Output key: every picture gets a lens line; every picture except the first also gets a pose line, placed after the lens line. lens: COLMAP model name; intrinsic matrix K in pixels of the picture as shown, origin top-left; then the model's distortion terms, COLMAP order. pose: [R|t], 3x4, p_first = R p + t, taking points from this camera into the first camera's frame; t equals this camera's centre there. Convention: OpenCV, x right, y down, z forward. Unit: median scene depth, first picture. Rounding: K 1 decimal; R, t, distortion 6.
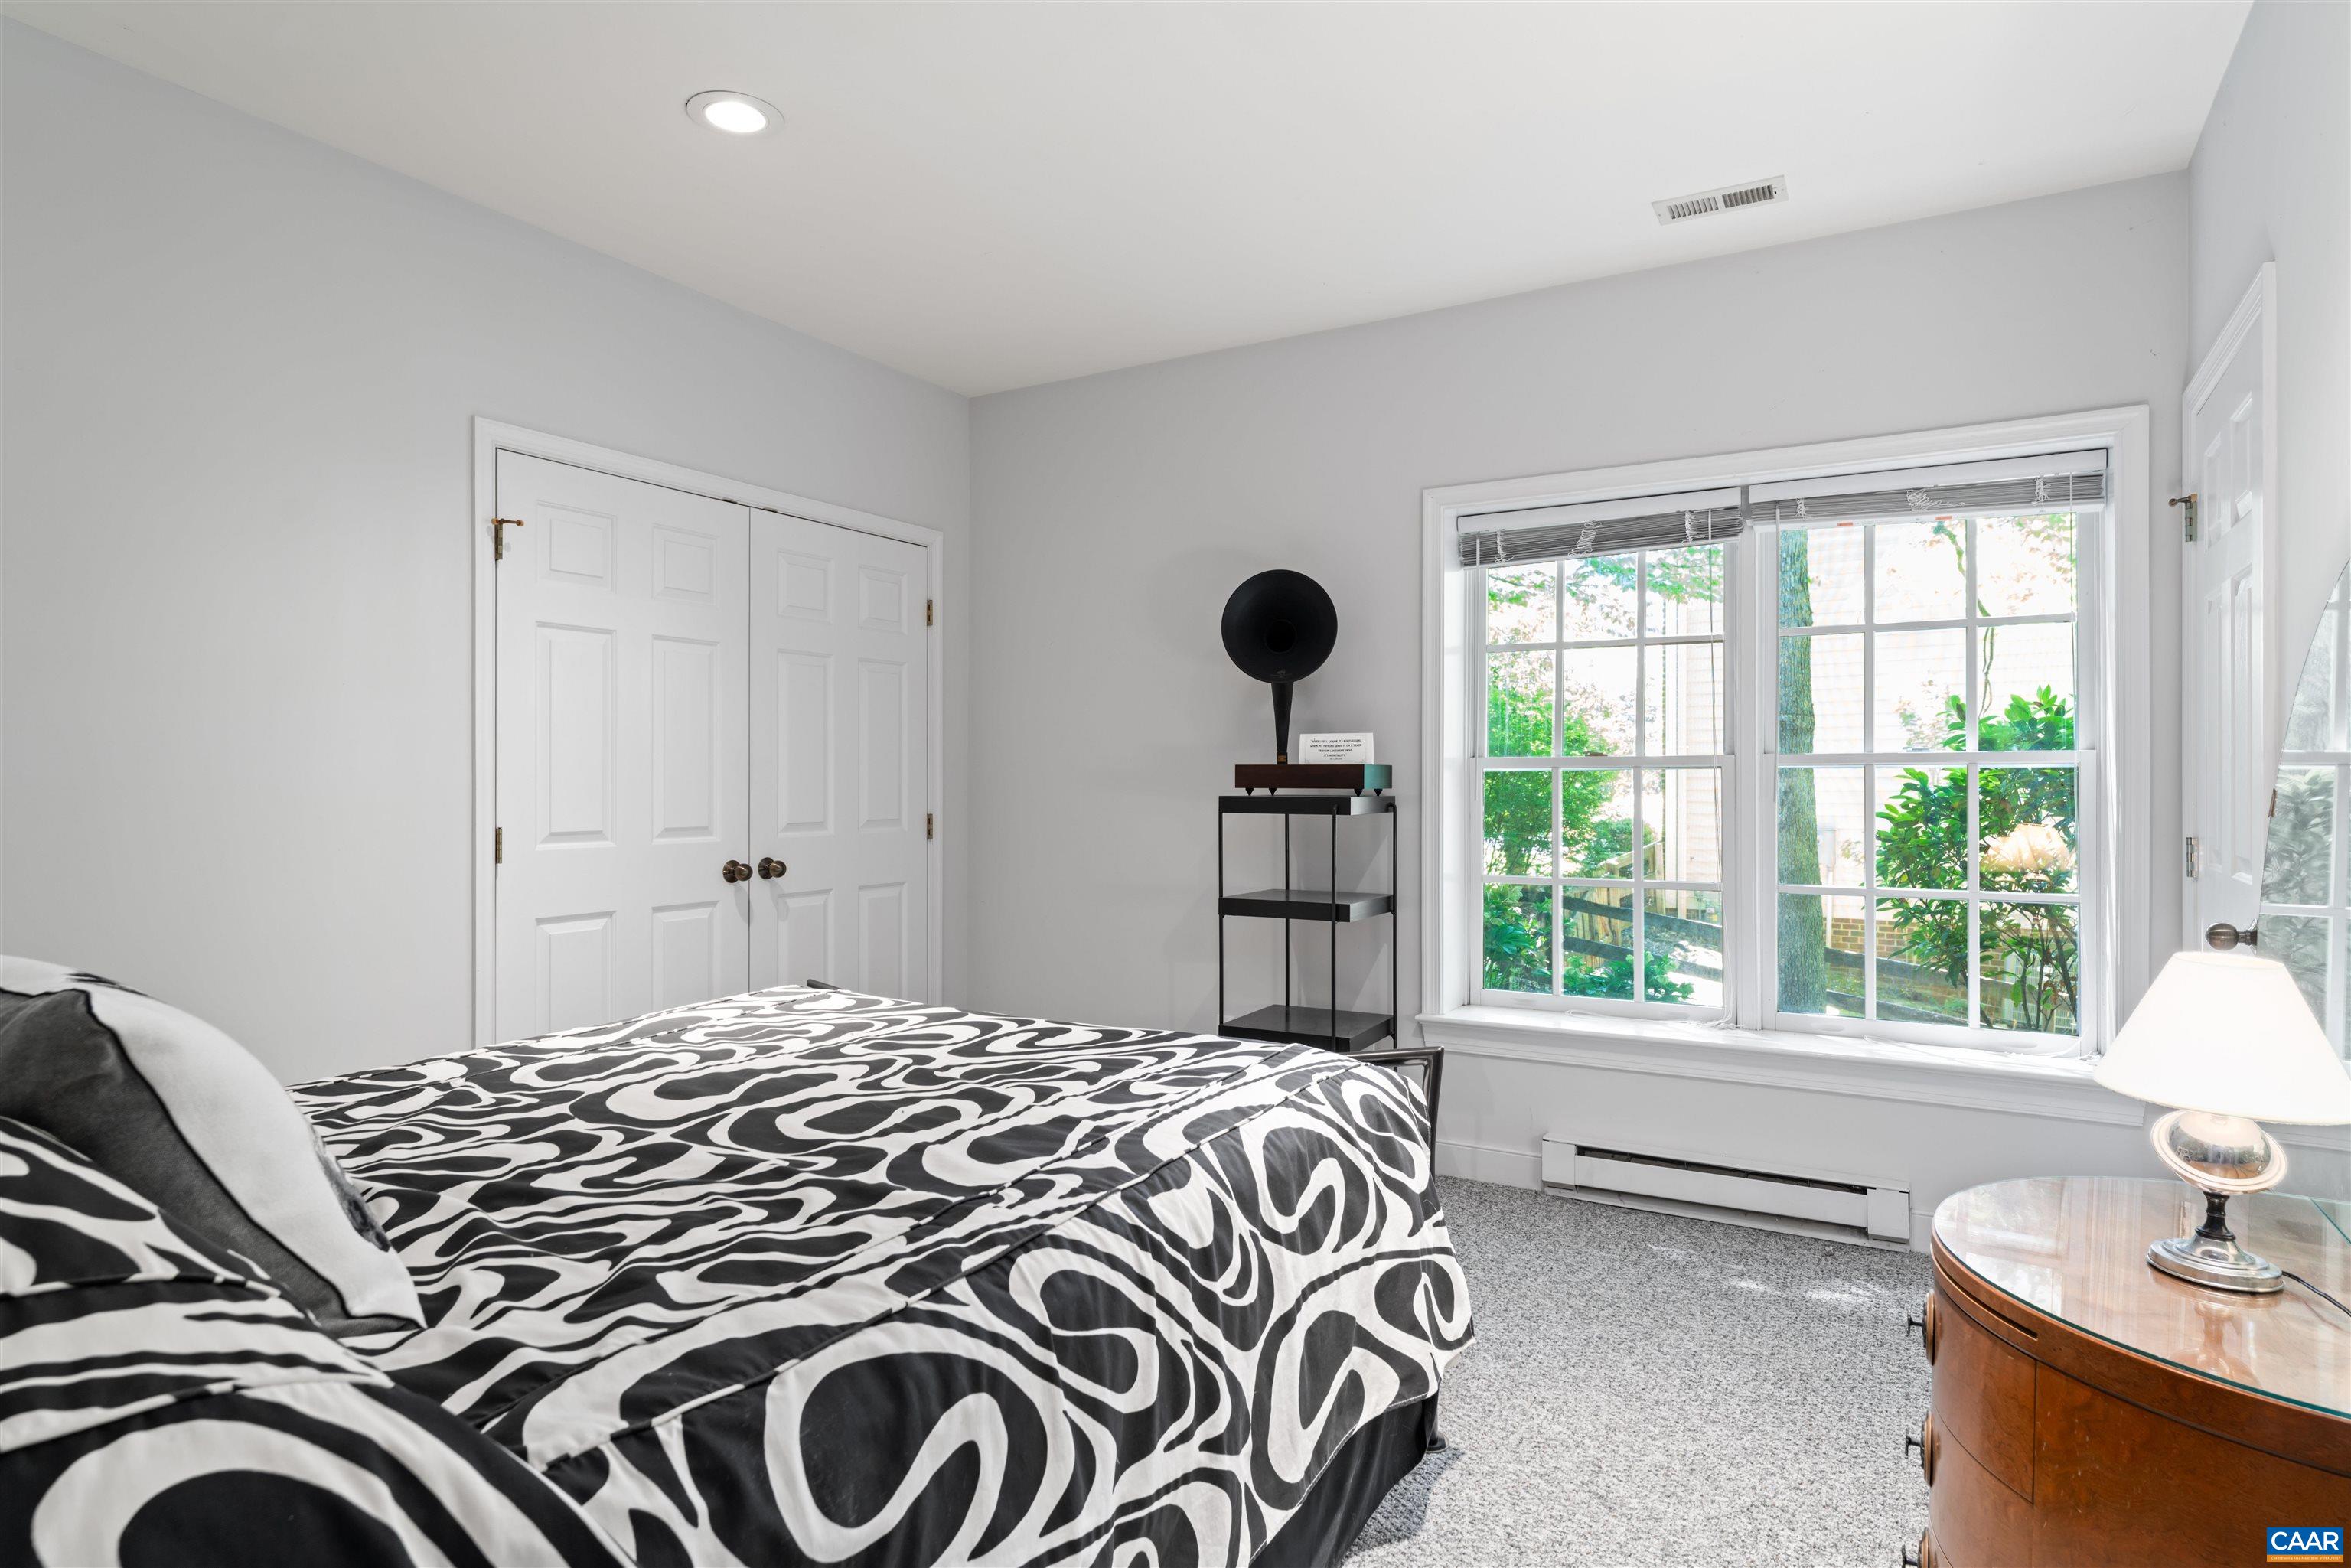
lens RADIAL K [[1259.4, 0, 1179.4], [0, 1259.4, 785.7], [0, 0, 1]] dist [0.002024, 0.000706]
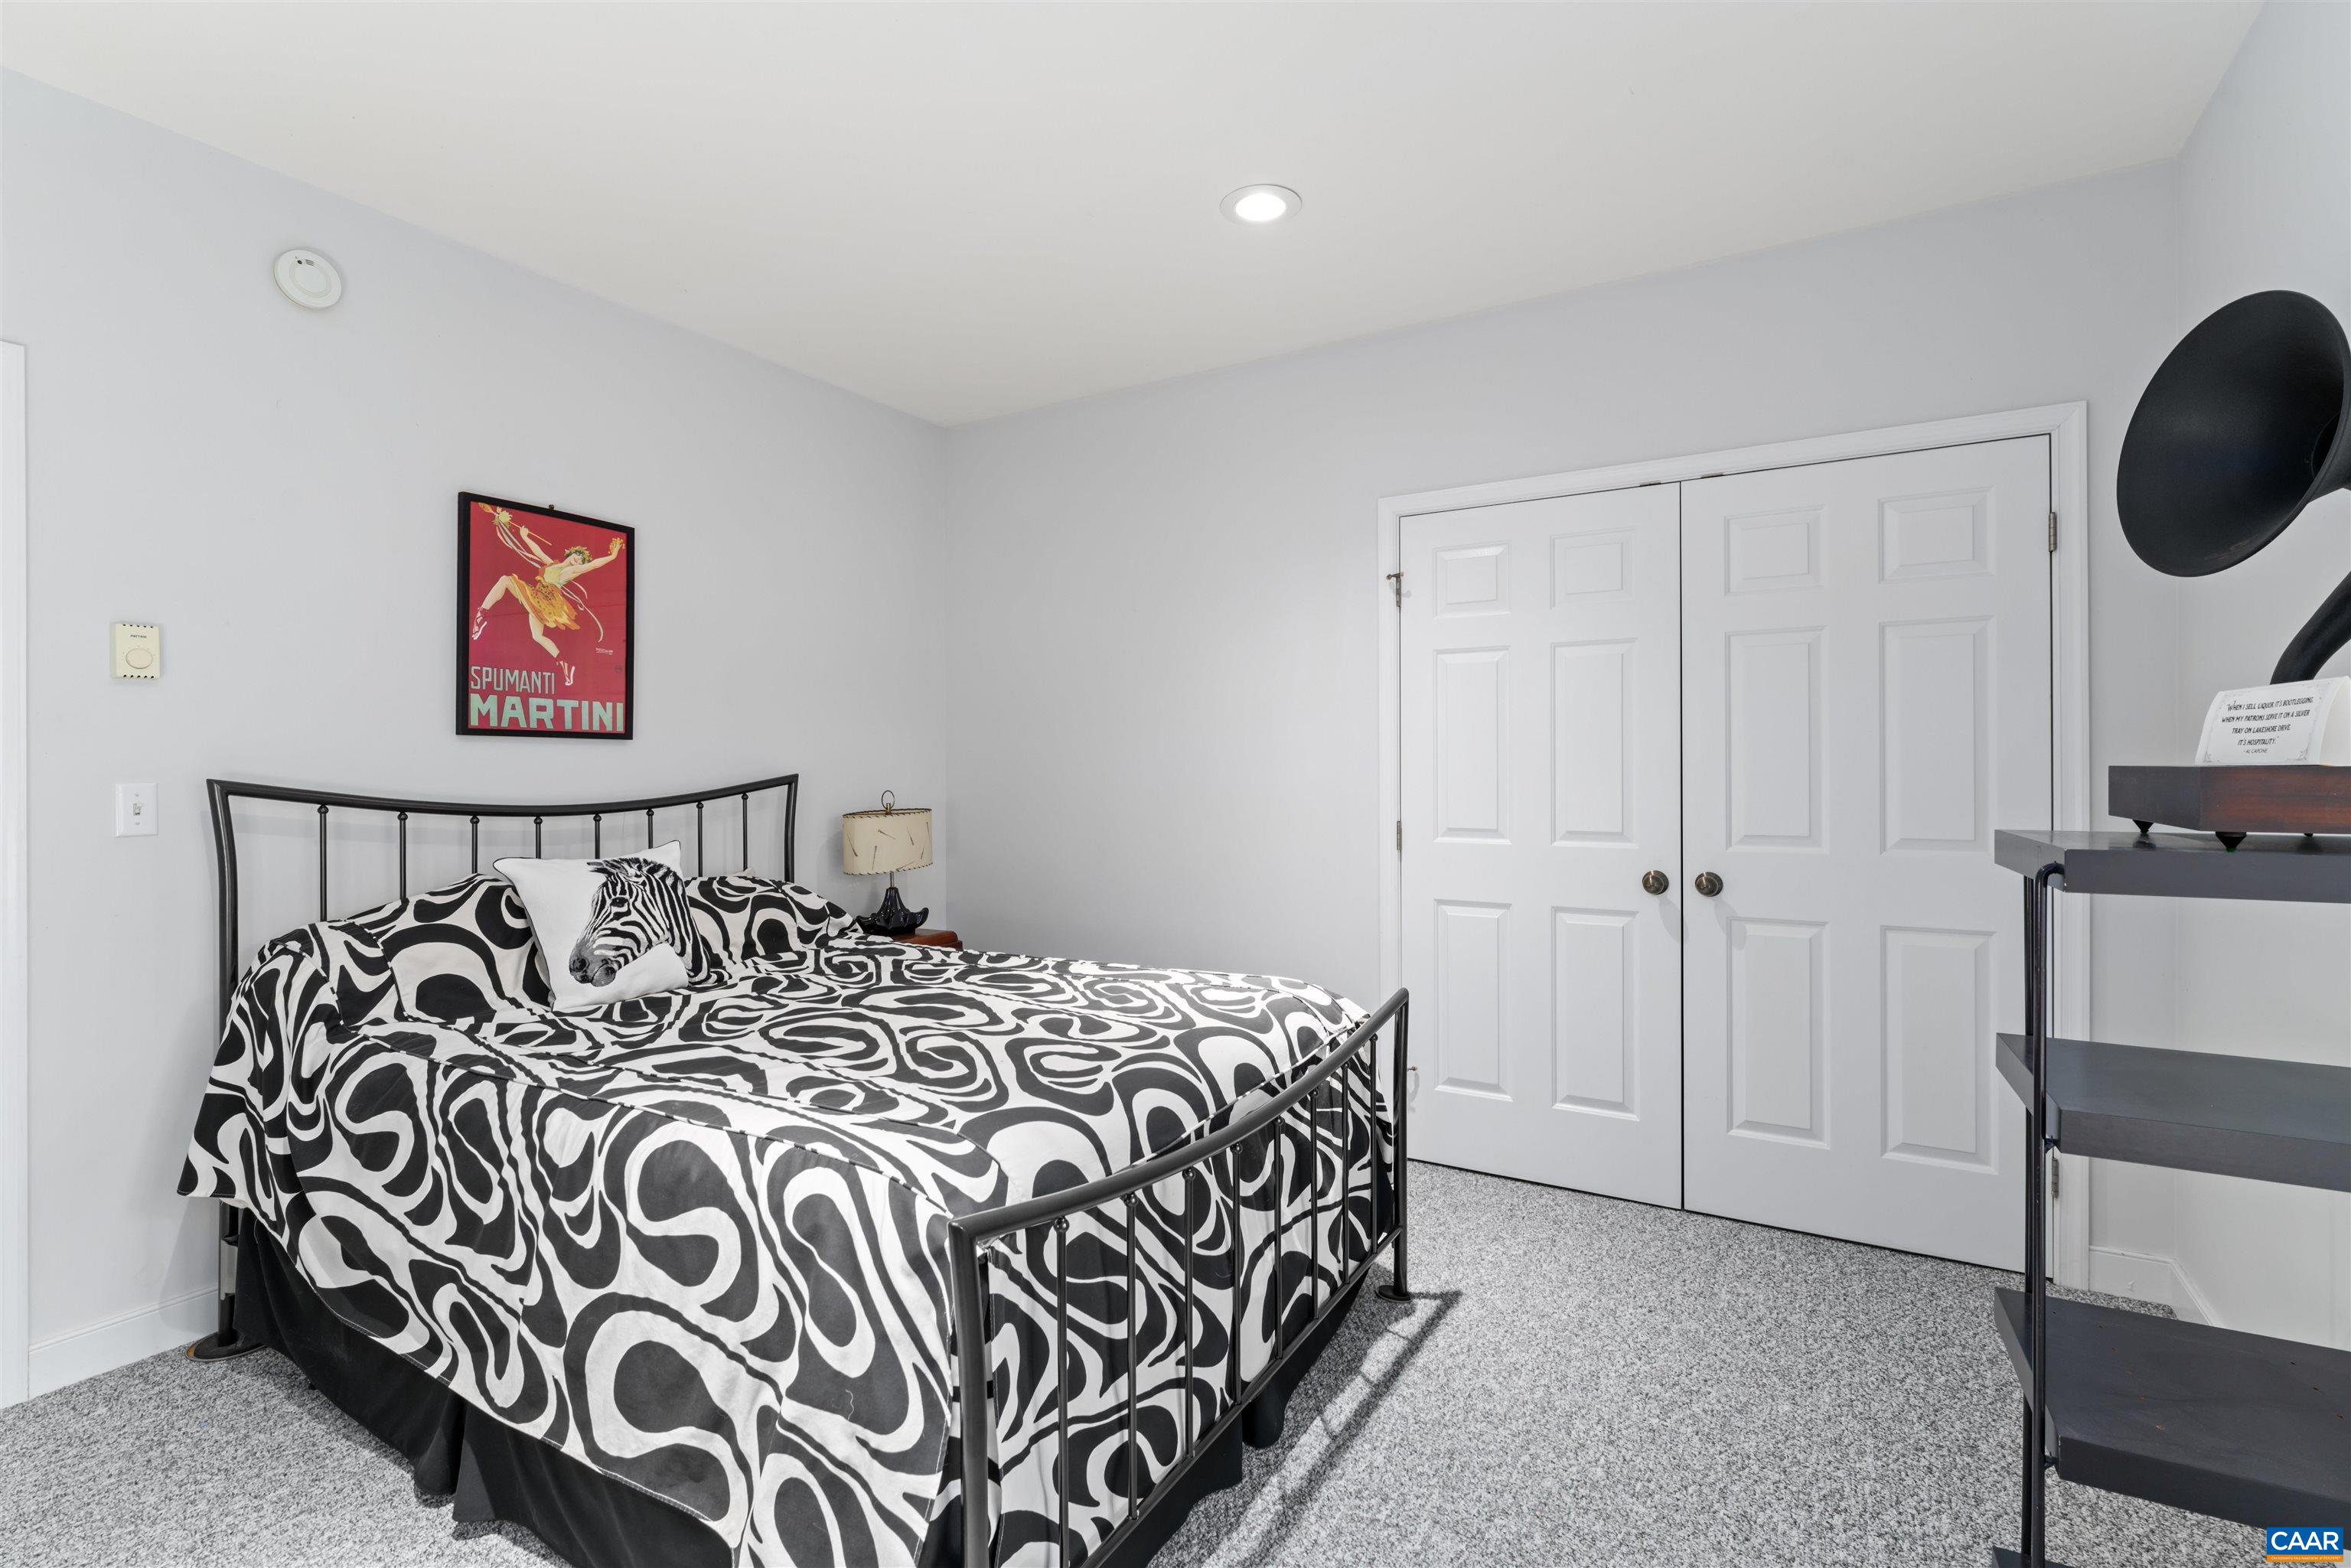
lens RADIAL K [[1084.2, 0, 1175.2], [0, 1084.2, 780.8], [0, 0, 1]] dist [0.001036, 0.000050]
pose [[-0.002234, 0.009708, -0.999950, 0.501058], [-0.000673, 0.999953, 0.009710, -0.016167], [0.999997, 0.000695, -0.002228, 0.730391]]
